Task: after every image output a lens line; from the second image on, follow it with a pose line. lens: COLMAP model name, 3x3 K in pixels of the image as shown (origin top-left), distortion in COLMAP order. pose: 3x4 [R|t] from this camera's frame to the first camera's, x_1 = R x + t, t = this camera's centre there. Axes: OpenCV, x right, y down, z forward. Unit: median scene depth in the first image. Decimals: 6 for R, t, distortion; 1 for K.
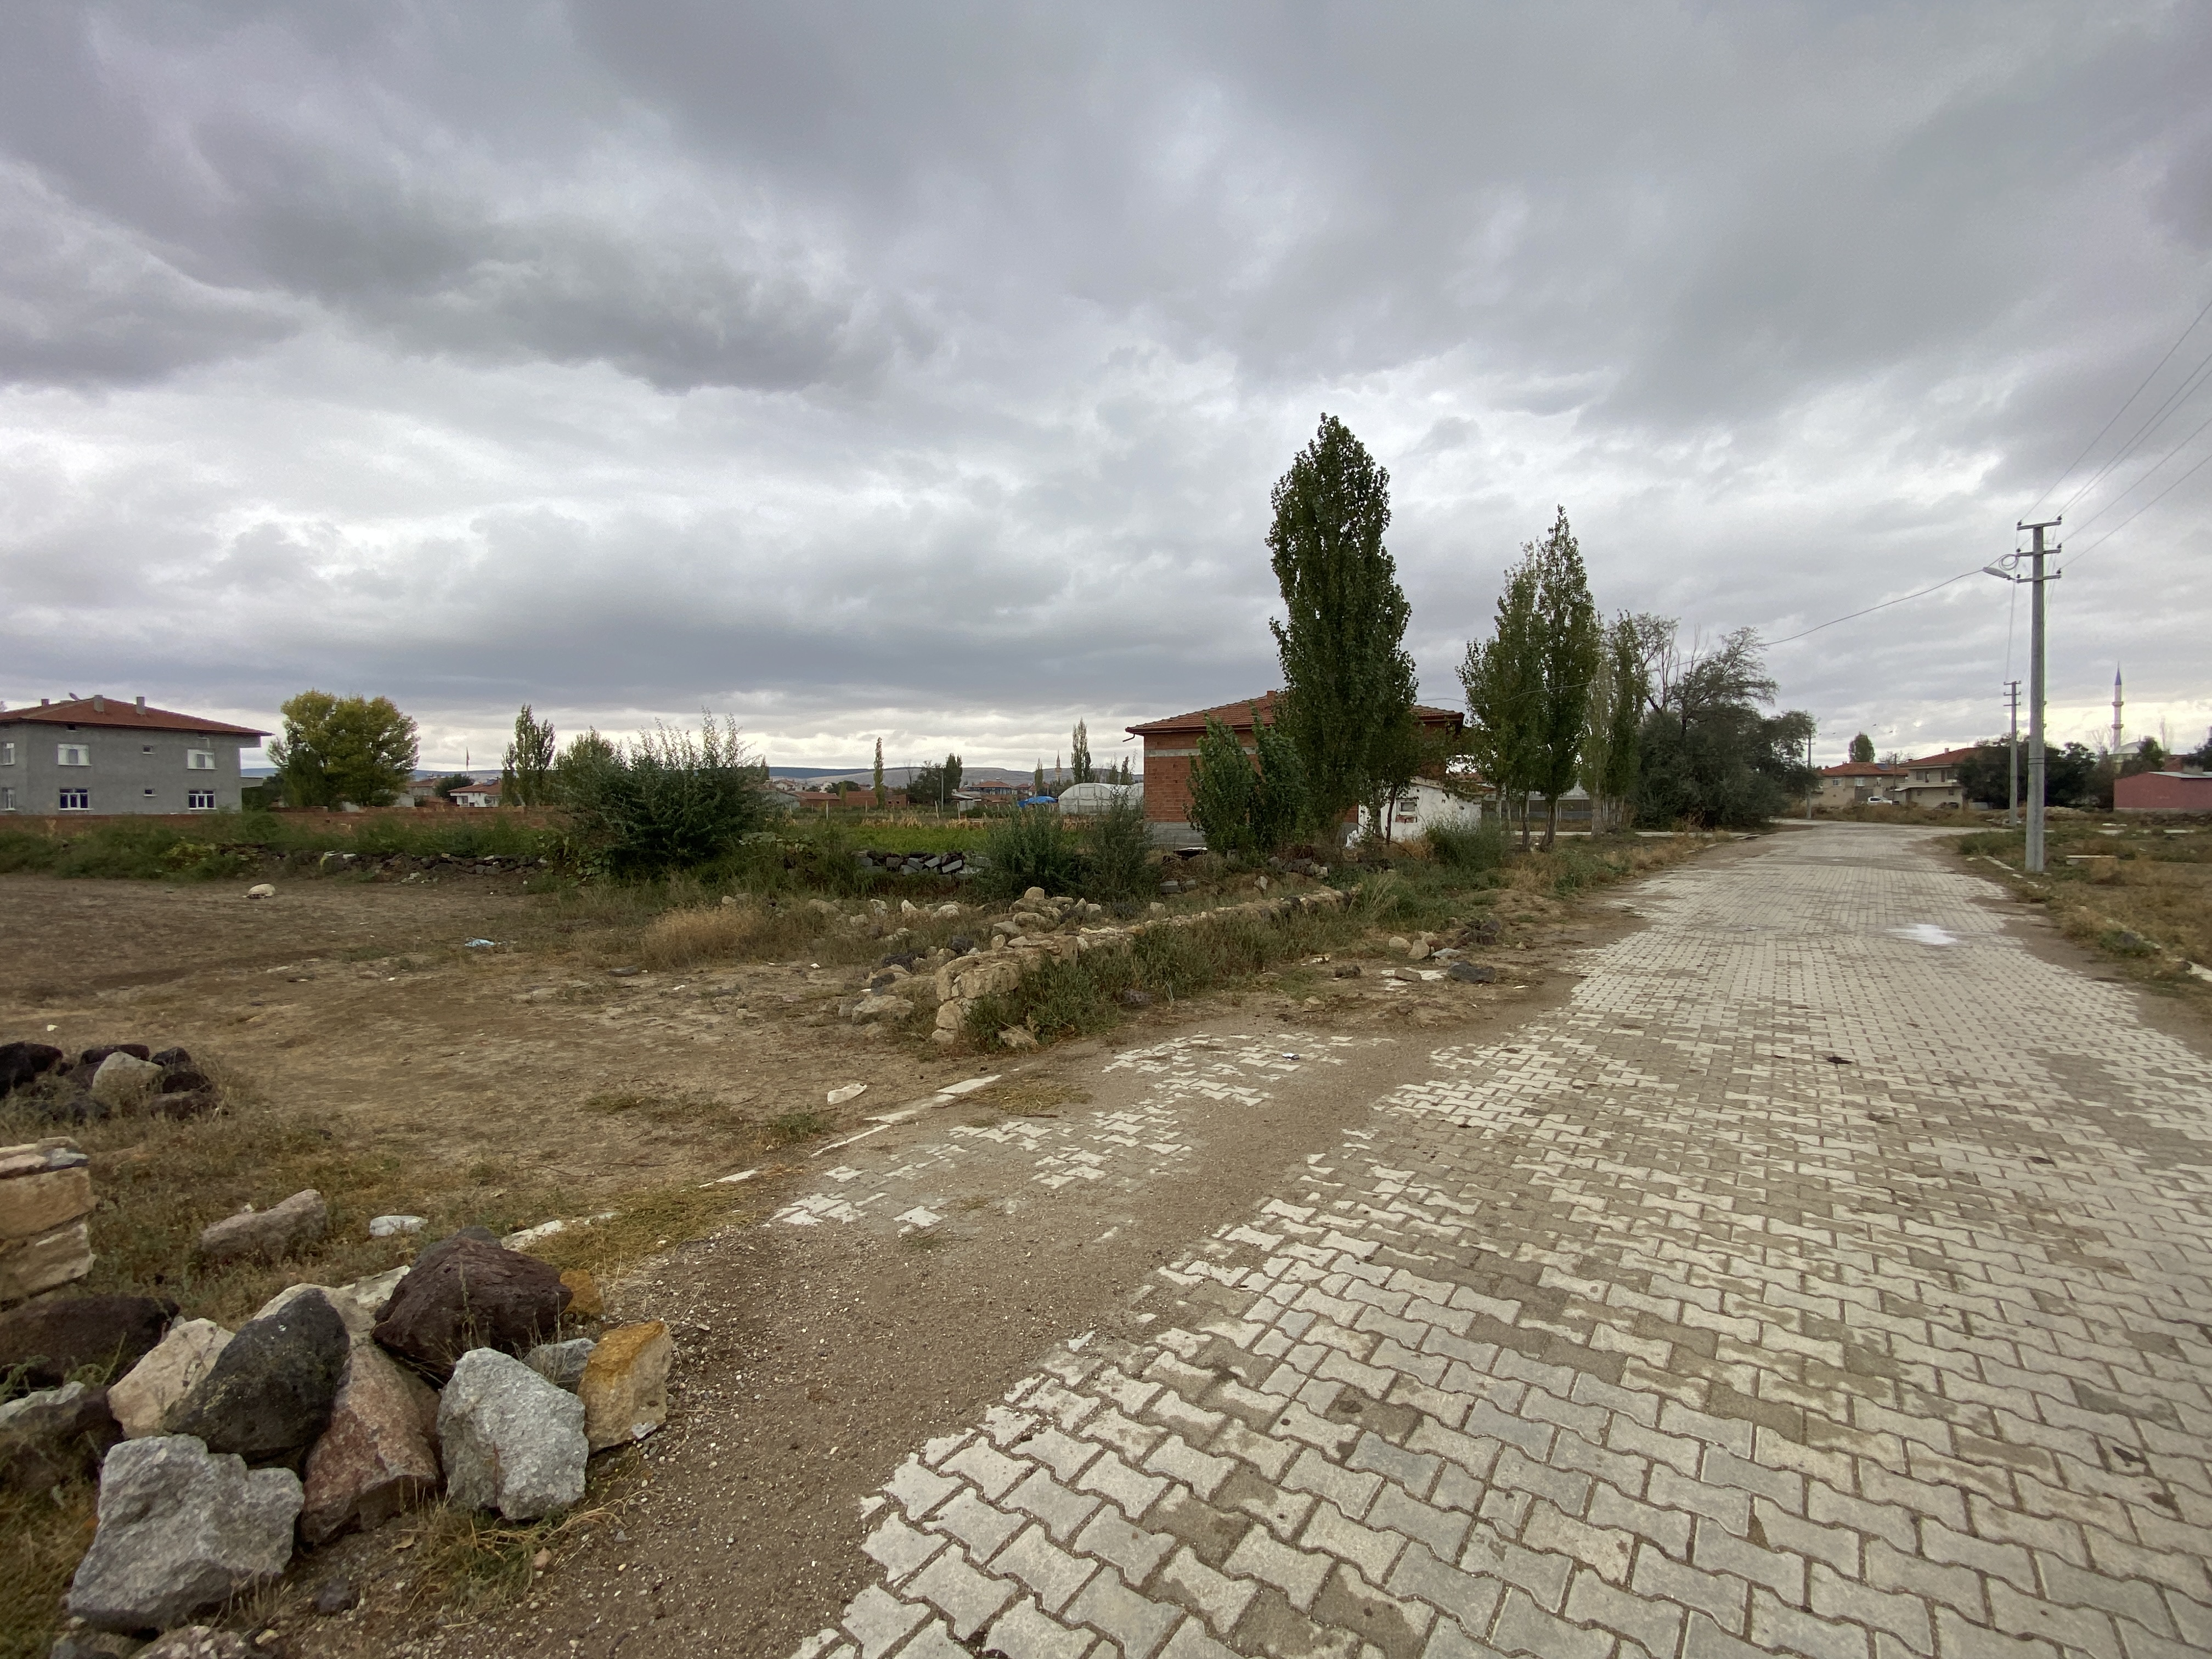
lens RADIAL K [[922.4, 0, 1111.0], [0, 922.4, 837.4], [0, 0, 1]] dist [0.023238, -0.027127]
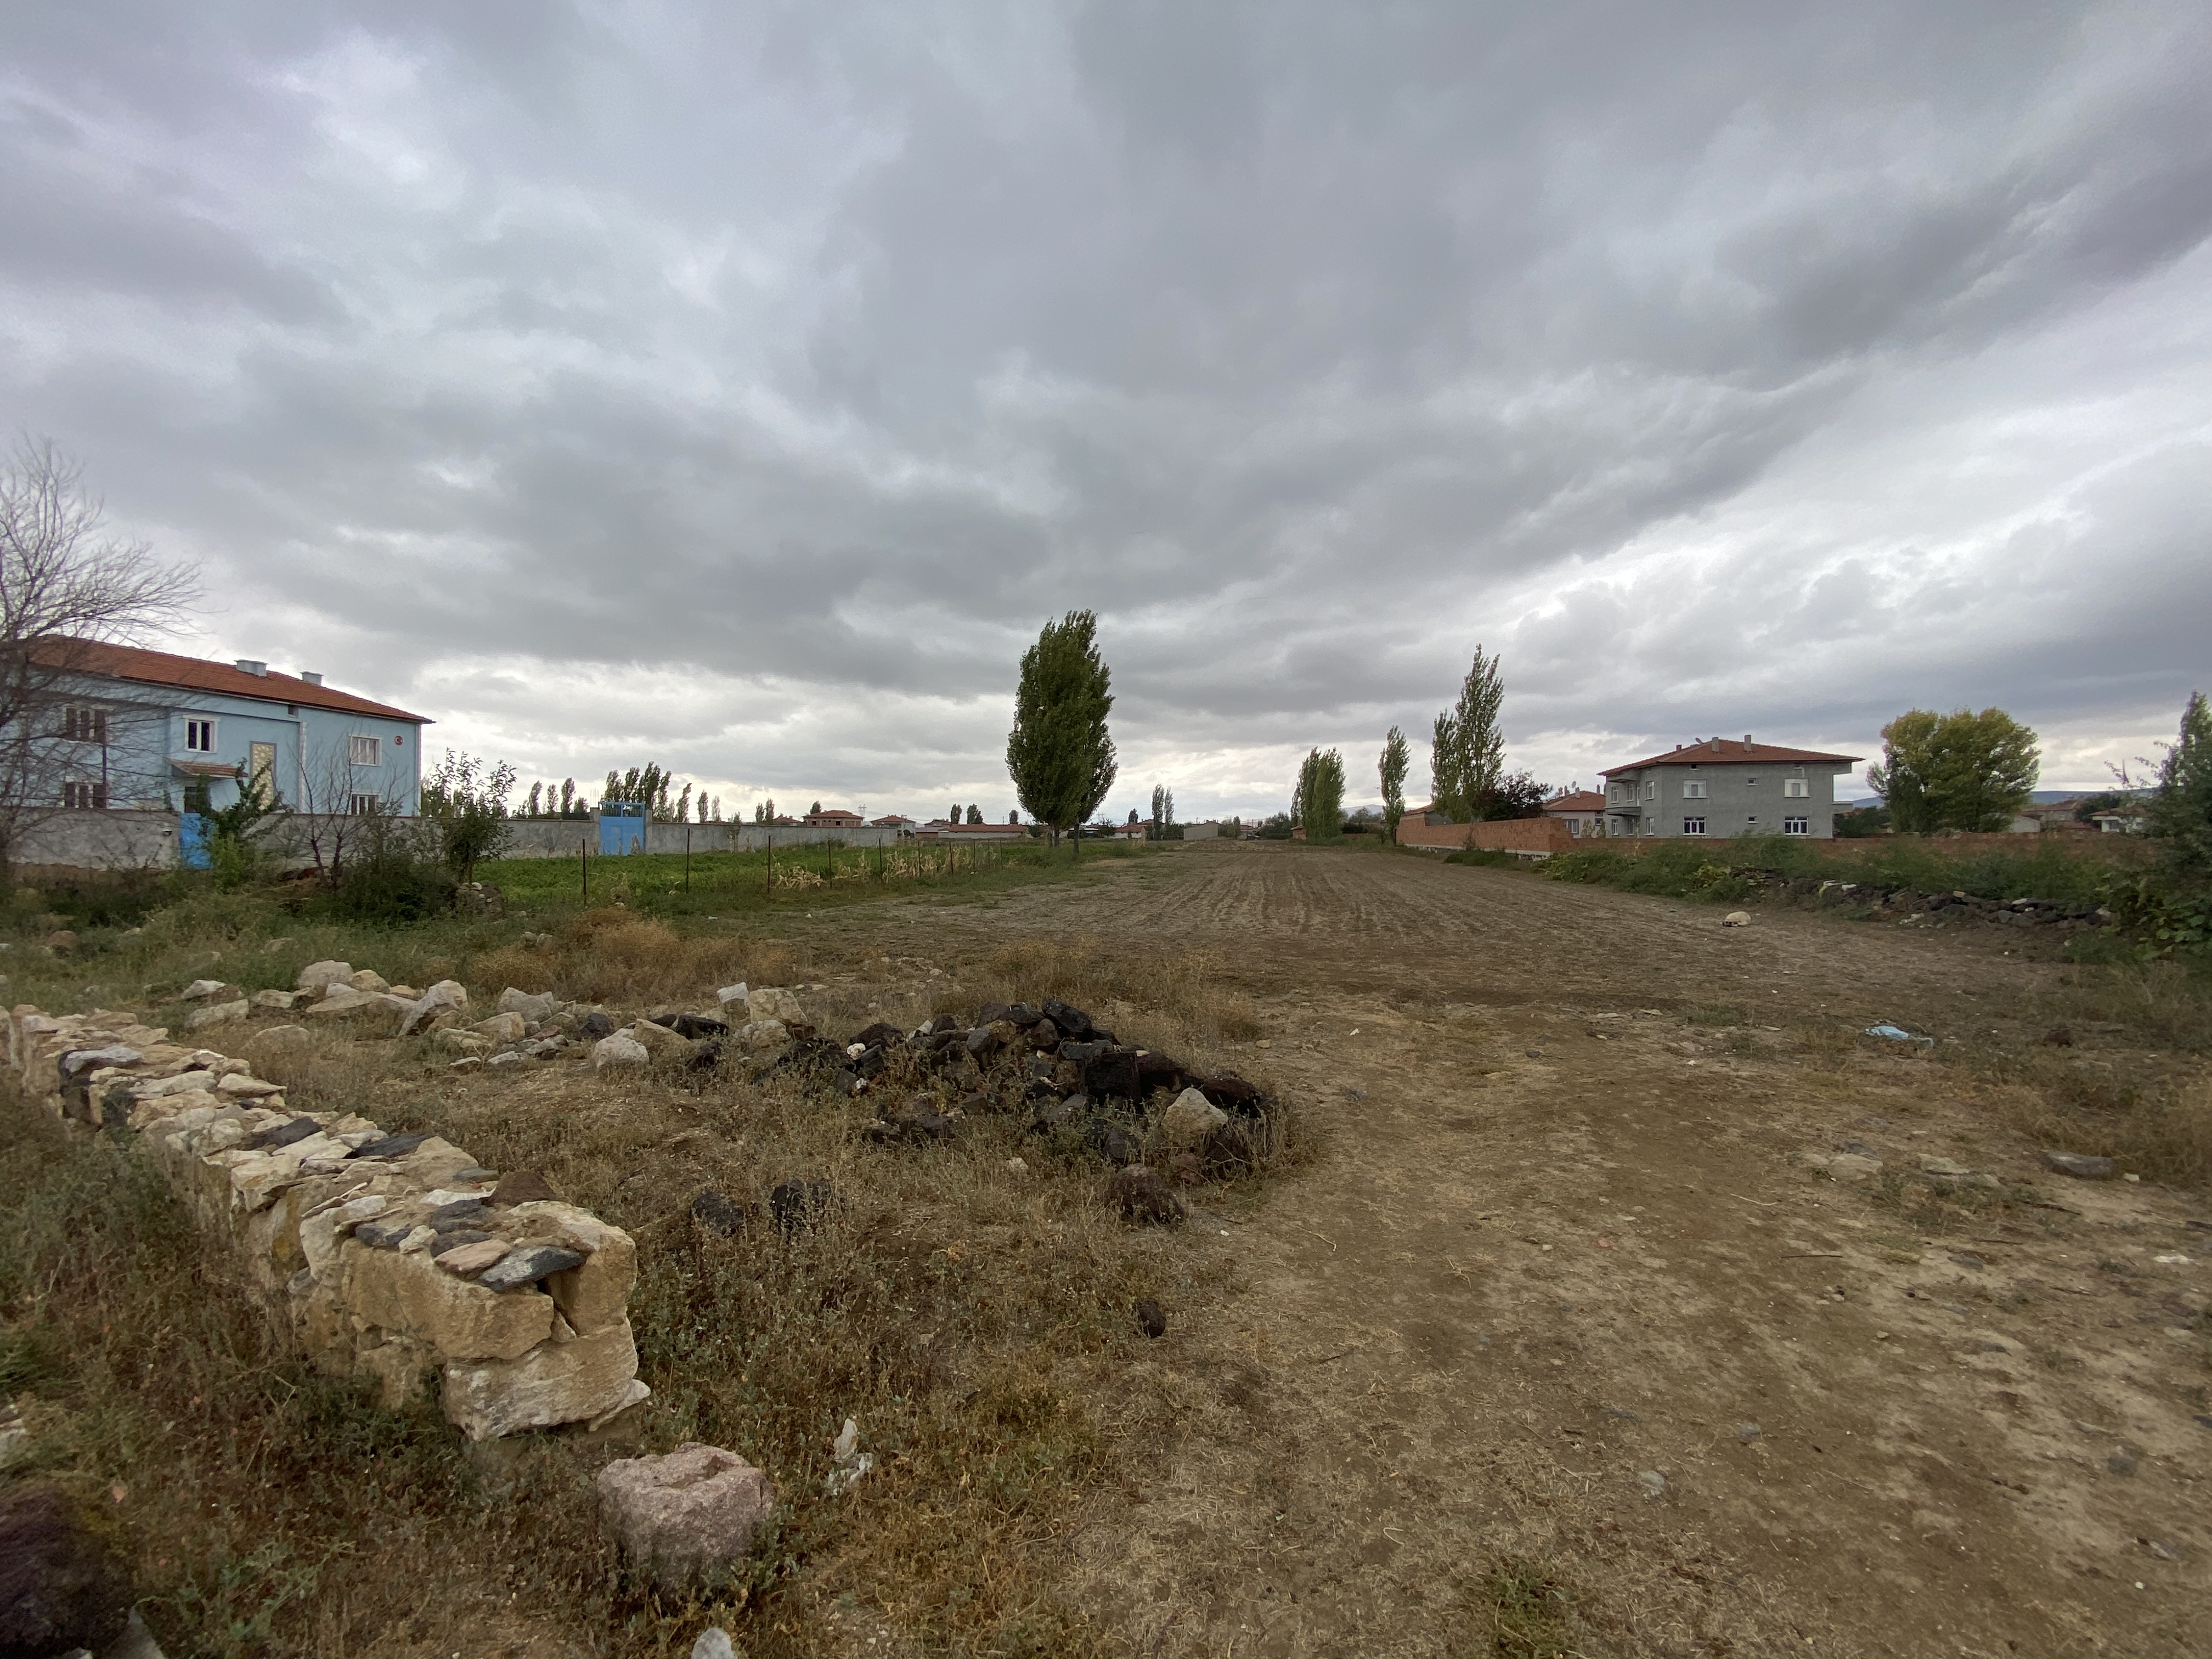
lens RADIAL K [[881.4, 0, 1100.2], [0, 881.4, 826.7], [0, 0, 1]] dist [0.033695, -0.028281]
pose [[0.086081, -0.007667, -0.996259, -0.032312], [-0.034063, 0.999363, -0.010635, -0.001676], [0.995706, 0.034851, 0.085765, 0.124311]]
